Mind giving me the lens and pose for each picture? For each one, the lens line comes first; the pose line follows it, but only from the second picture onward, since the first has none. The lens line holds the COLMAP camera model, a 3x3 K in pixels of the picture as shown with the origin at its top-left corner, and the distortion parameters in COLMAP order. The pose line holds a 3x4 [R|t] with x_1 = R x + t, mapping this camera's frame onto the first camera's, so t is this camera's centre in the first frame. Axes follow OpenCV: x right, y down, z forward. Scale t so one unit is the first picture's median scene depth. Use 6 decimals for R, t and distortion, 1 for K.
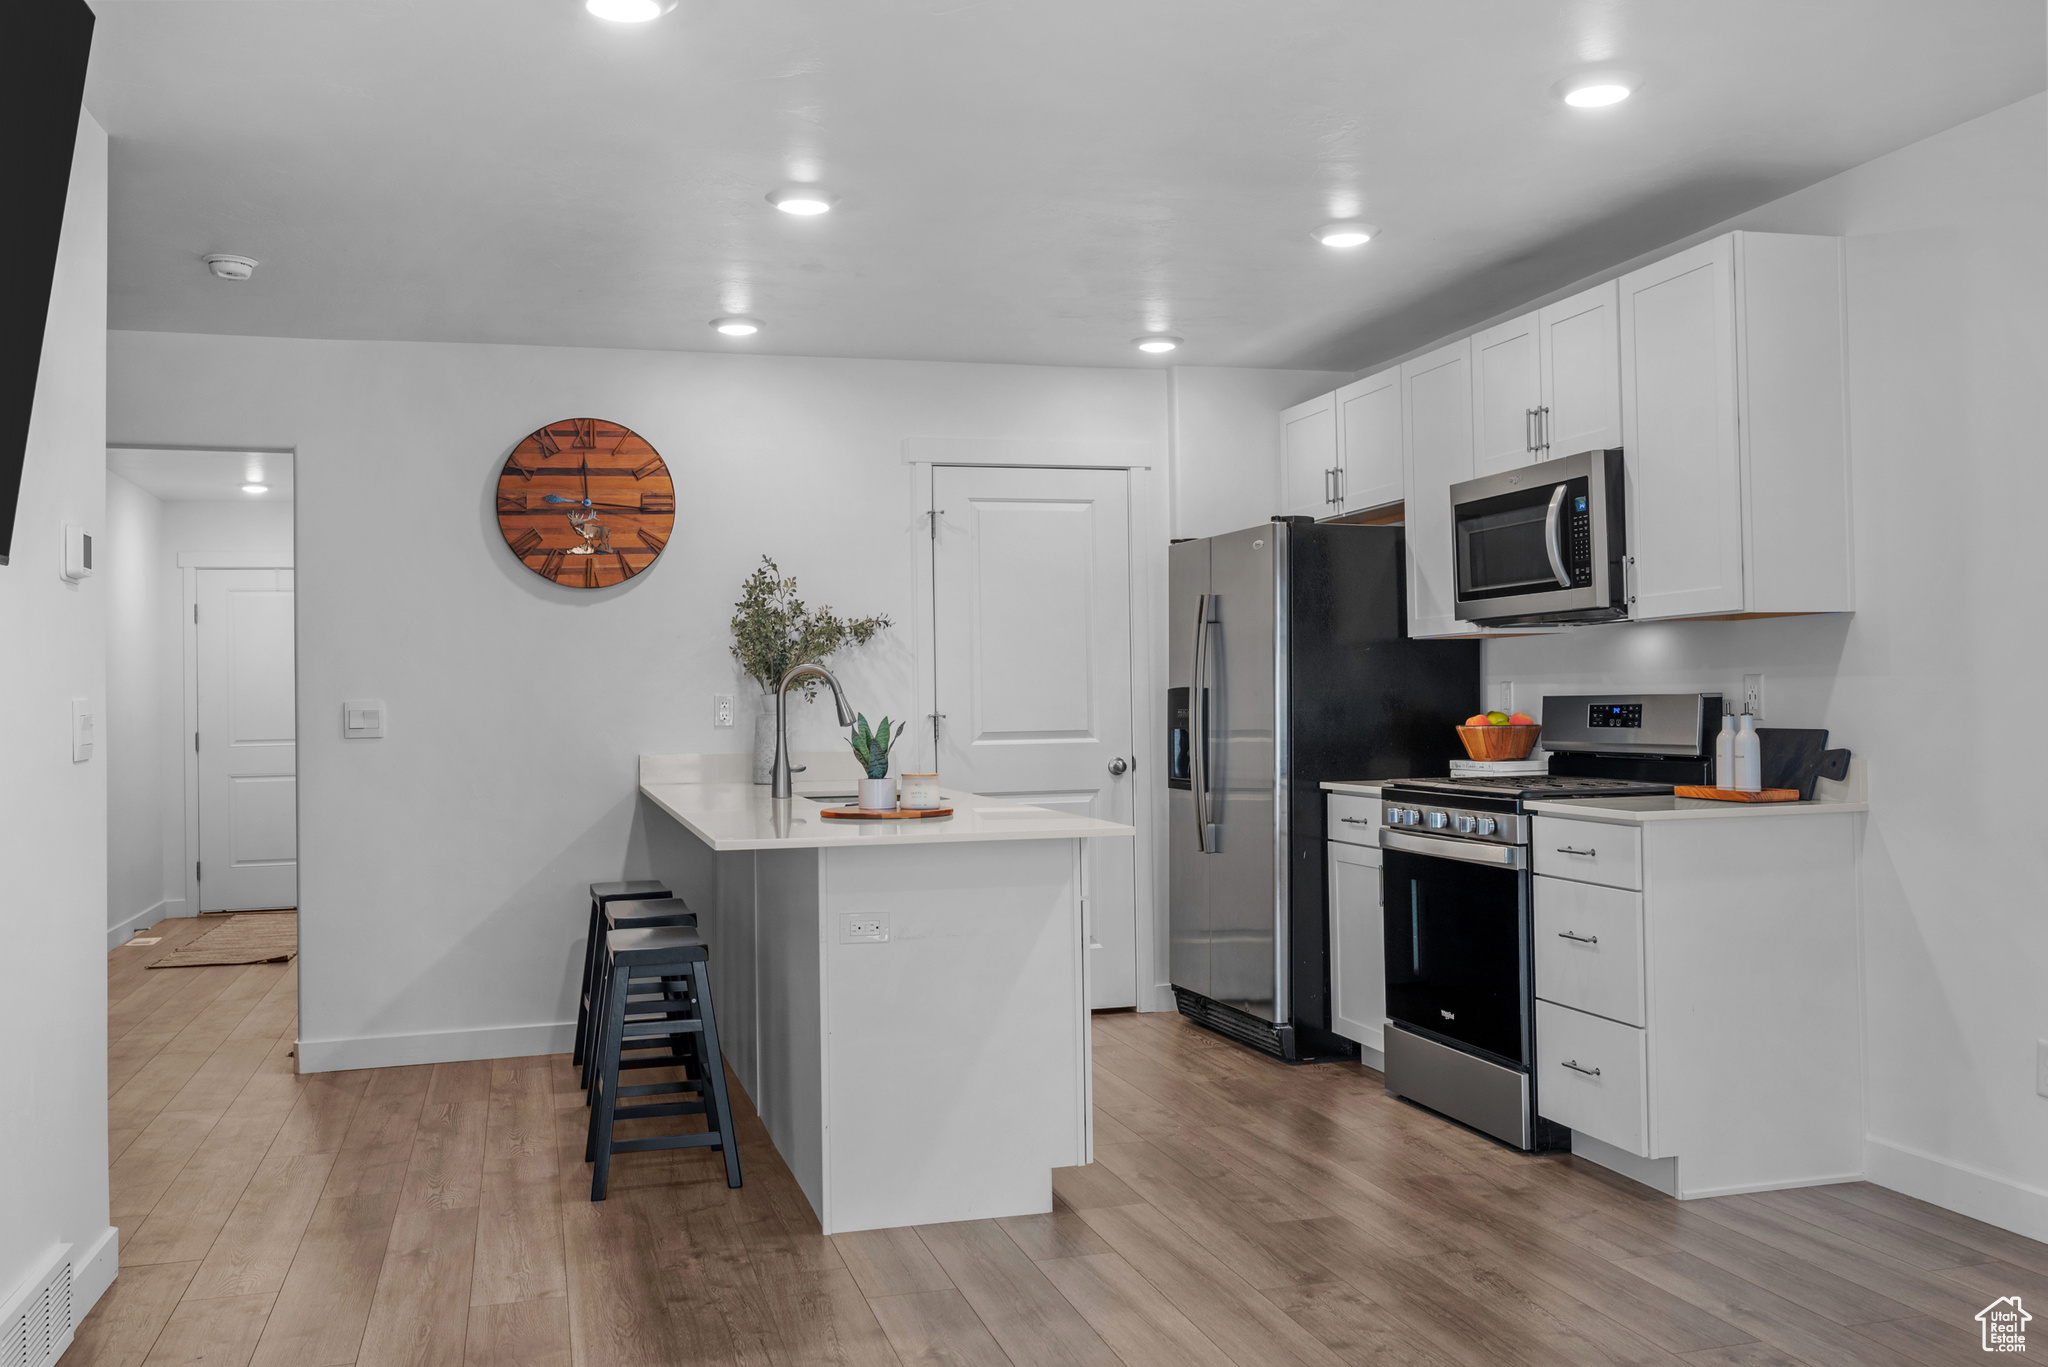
lens RADIAL K [[1791.9, 0, 1031.0], [0, 1791.9, 671.2], [0, 0, 1]] dist [0.000477, -0.008514]
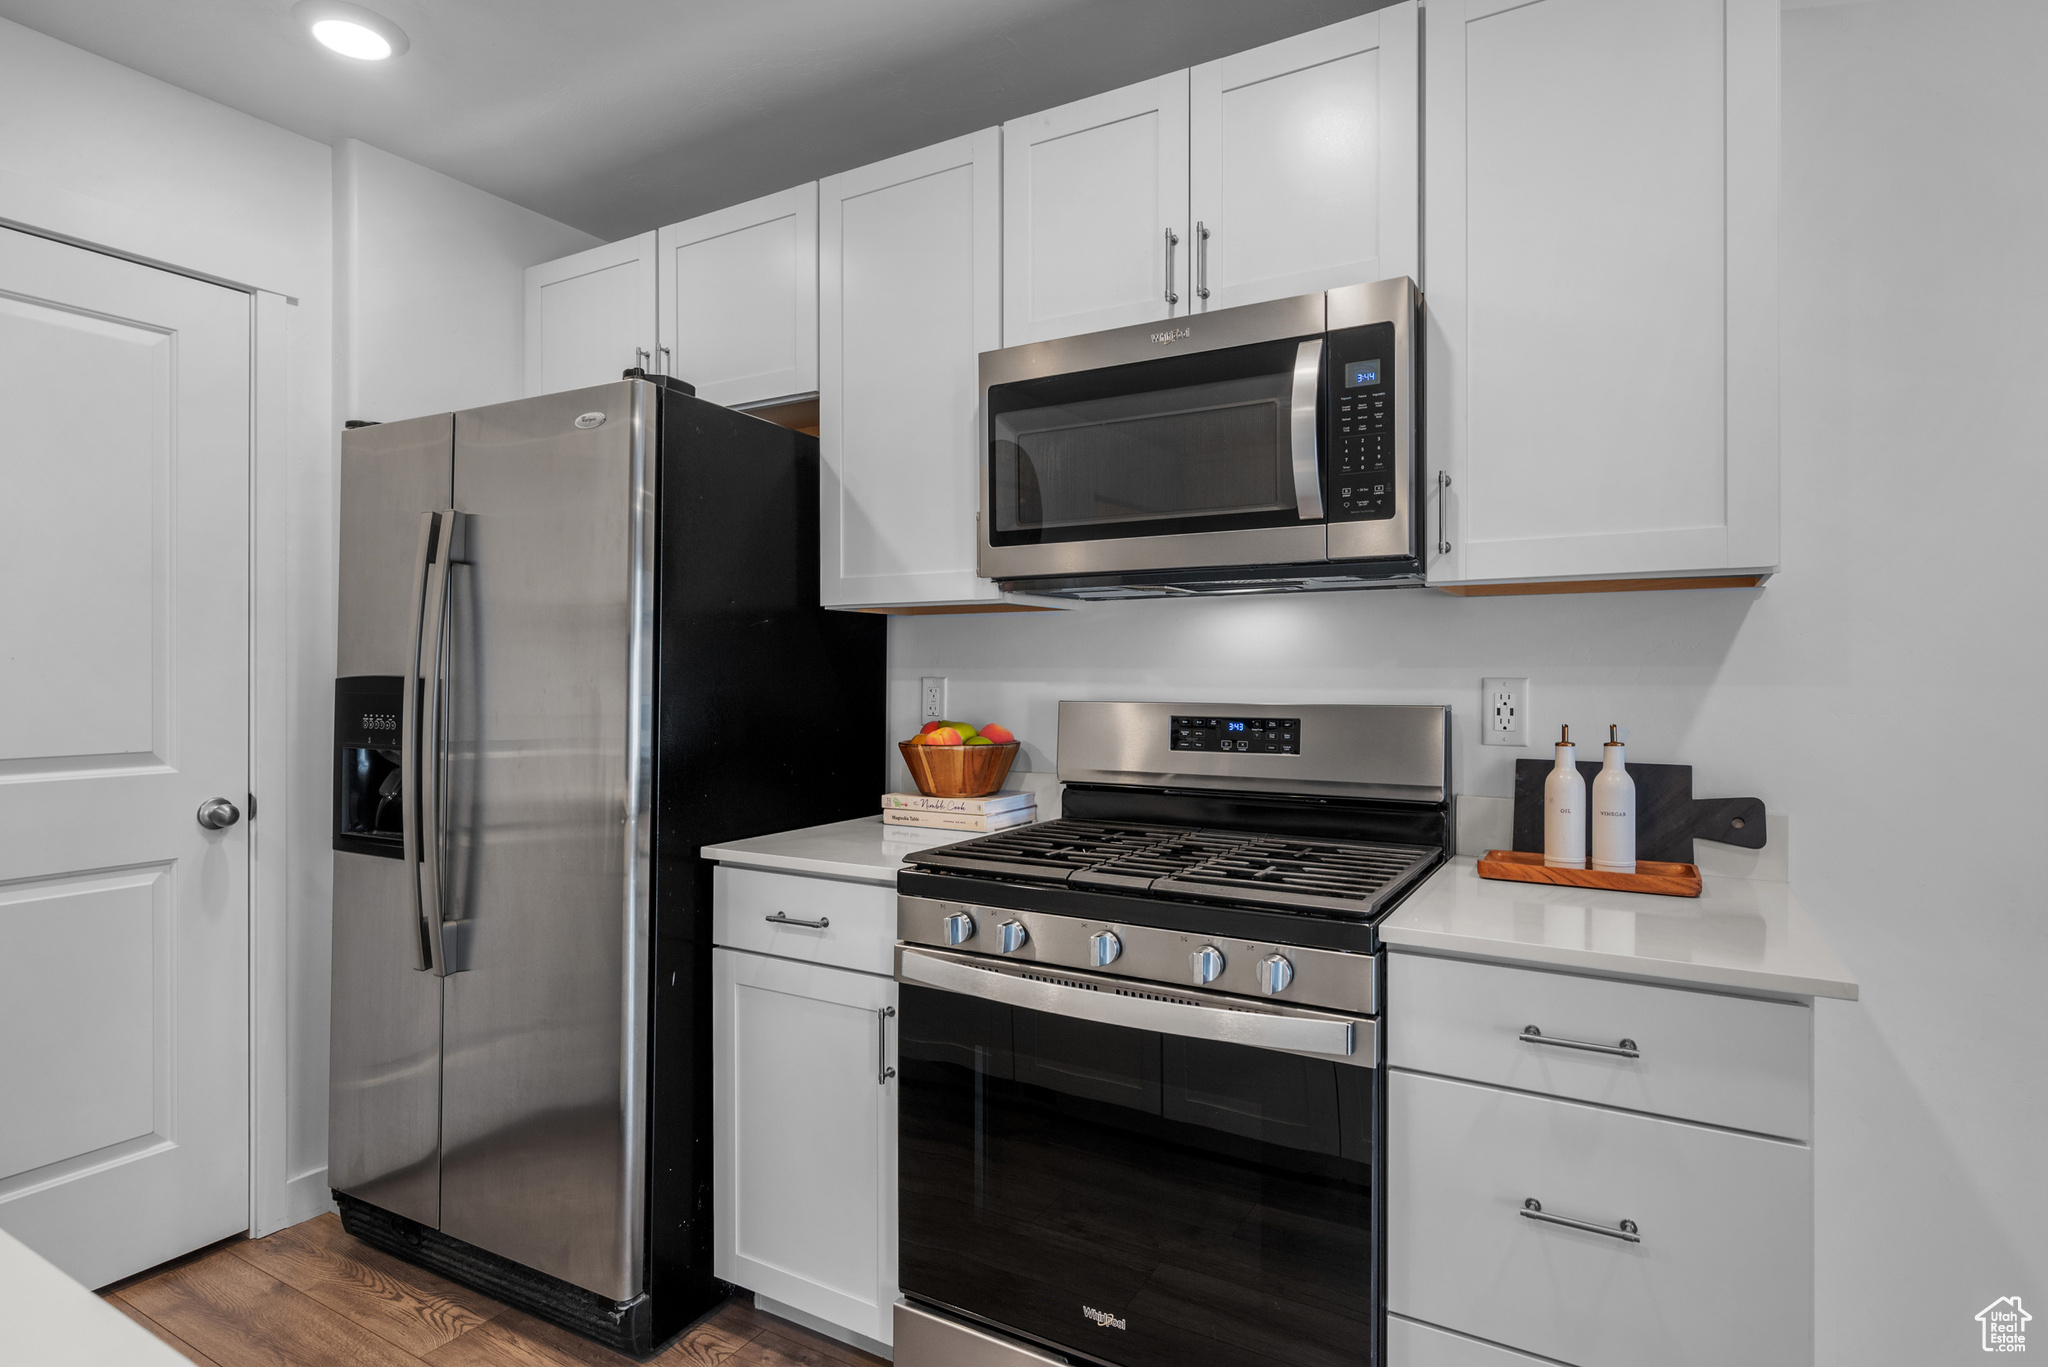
lens RADIAL K [[1085.3, 0, 1033.5], [0, 1085.3, 670.0], [0, 0, 1]] dist [-0.006418, 0.001761]
pose [[0.718846, 0.017292, 0.694954, -0.005014], [-0.023902, 0.999714, -0.000151, 0.002694], [-0.694758, -0.016503, 0.719054, 0.719190]]
